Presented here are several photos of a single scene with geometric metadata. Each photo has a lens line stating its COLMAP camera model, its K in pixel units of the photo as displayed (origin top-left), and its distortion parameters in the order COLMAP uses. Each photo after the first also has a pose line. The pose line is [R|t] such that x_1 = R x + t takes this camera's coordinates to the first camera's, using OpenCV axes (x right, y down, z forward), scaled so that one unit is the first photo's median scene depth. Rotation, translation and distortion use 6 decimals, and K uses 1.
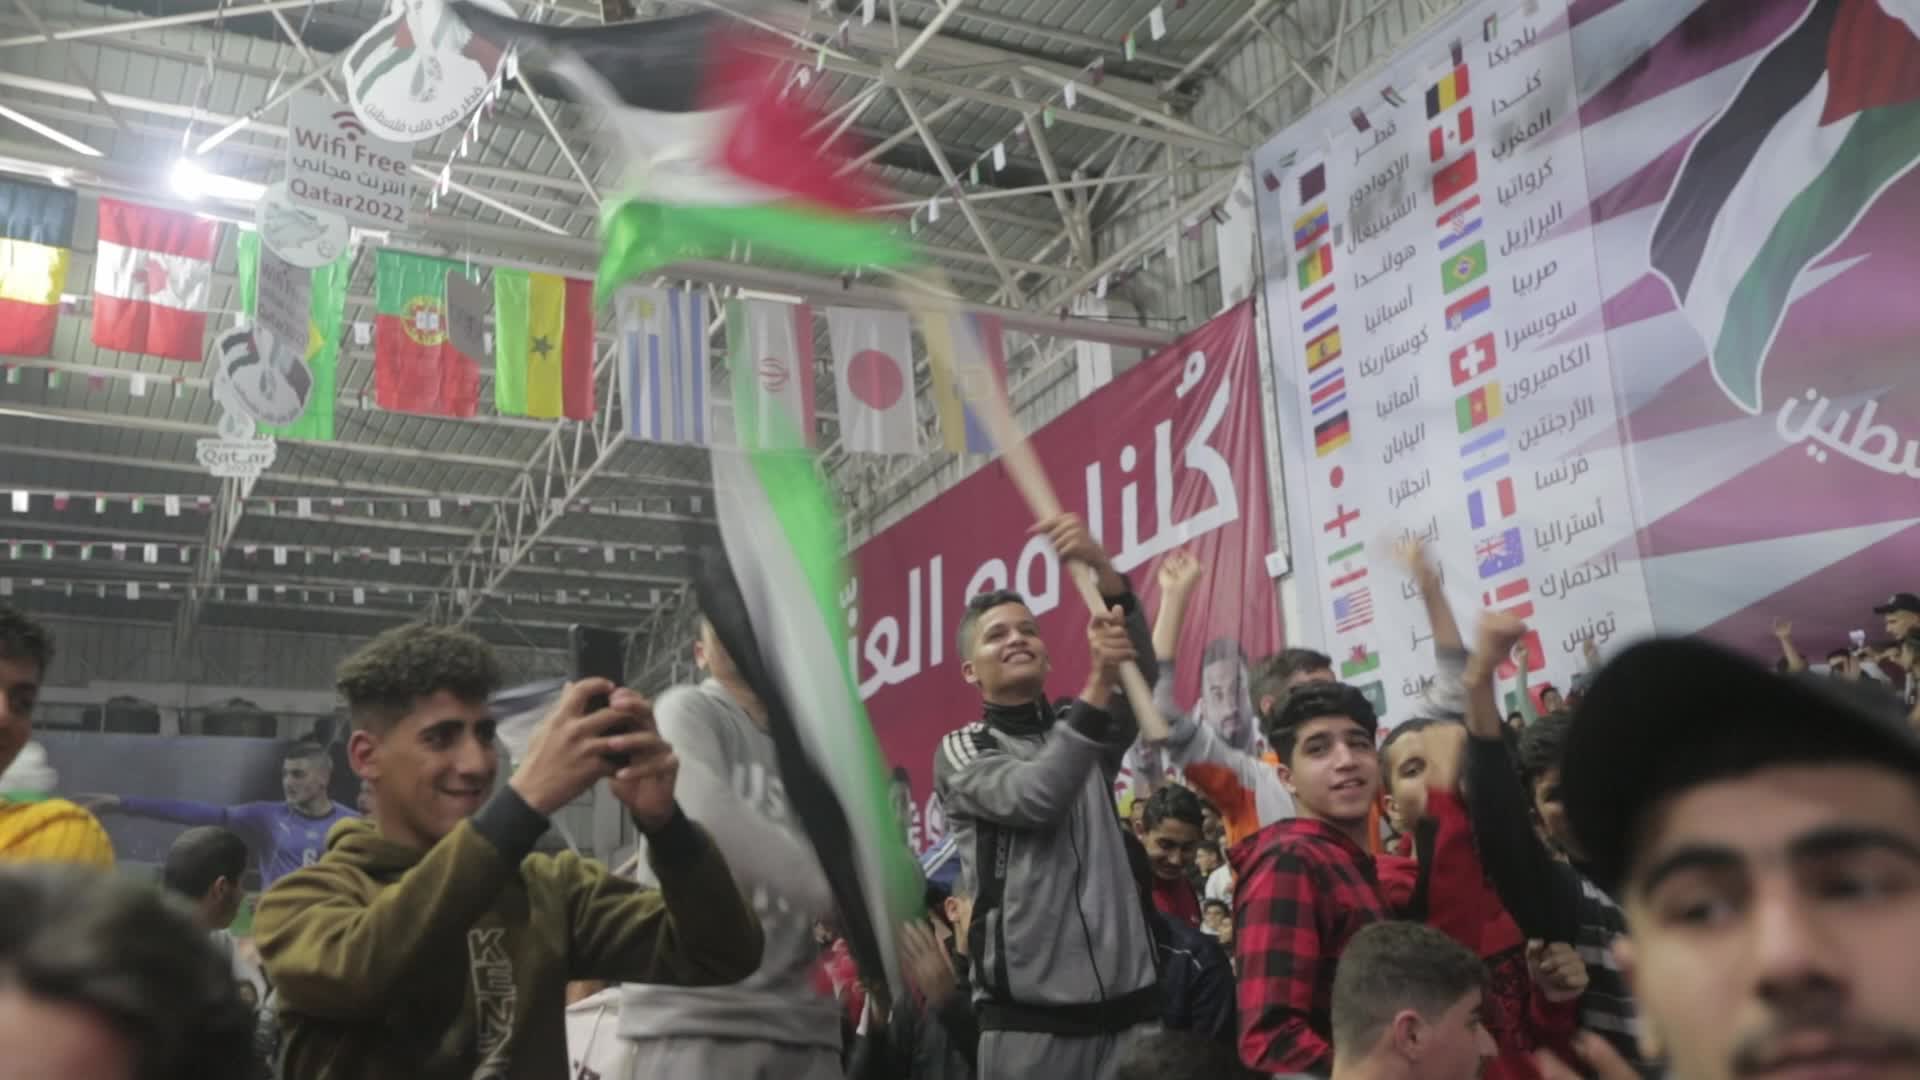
lens RADIAL K [[1881.2, 0, 979.0], [0, 1881.2, 542.9], [0, 0, 1]] dist [0.023877, 0.252518]
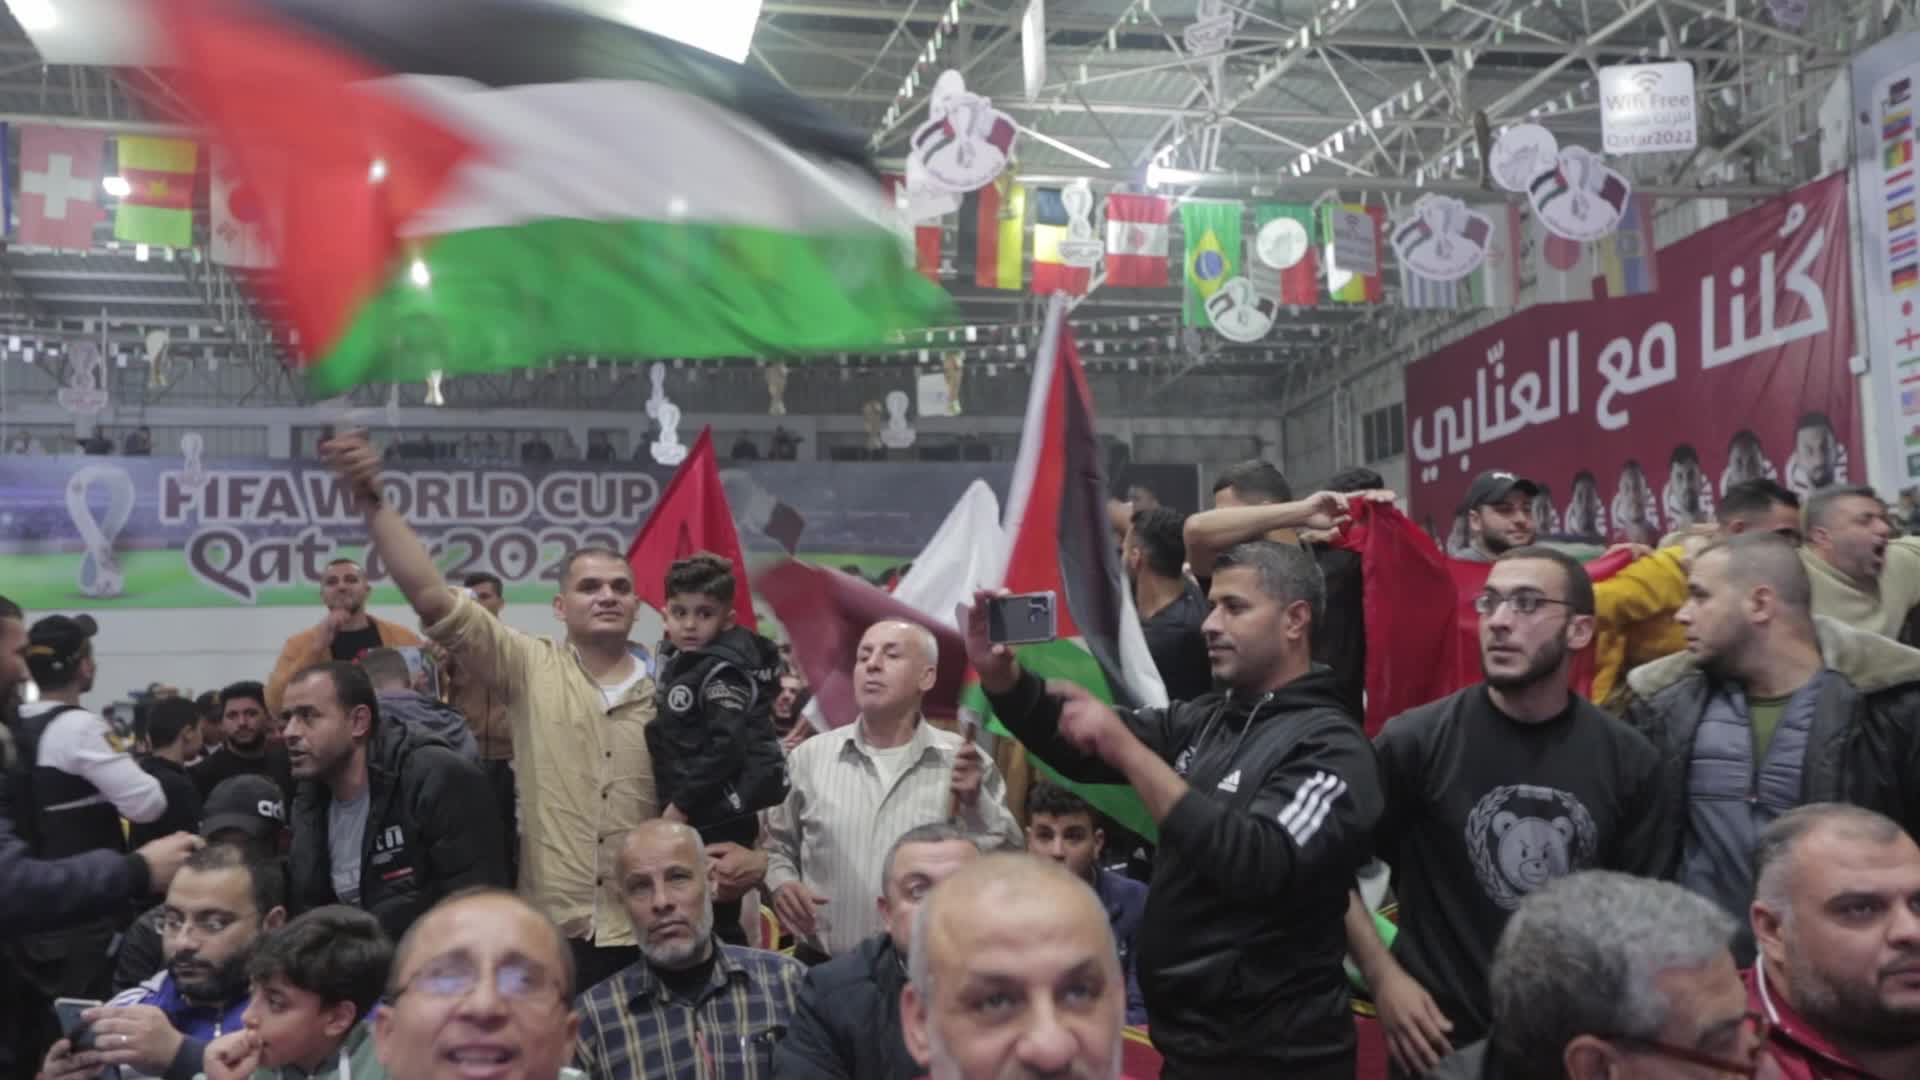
lens RADIAL K [[1881.2, 0, 979.0], [0, 1881.2, 542.9], [0, 0, 1]] dist [0.023877, 0.252518]
pose [[0.964500, -0.008000, -0.263960, -0.108855], [0.057462, 0.981950, 0.180202, -0.160665], [0.257754, -0.188973, 0.947551, -0.611854]]
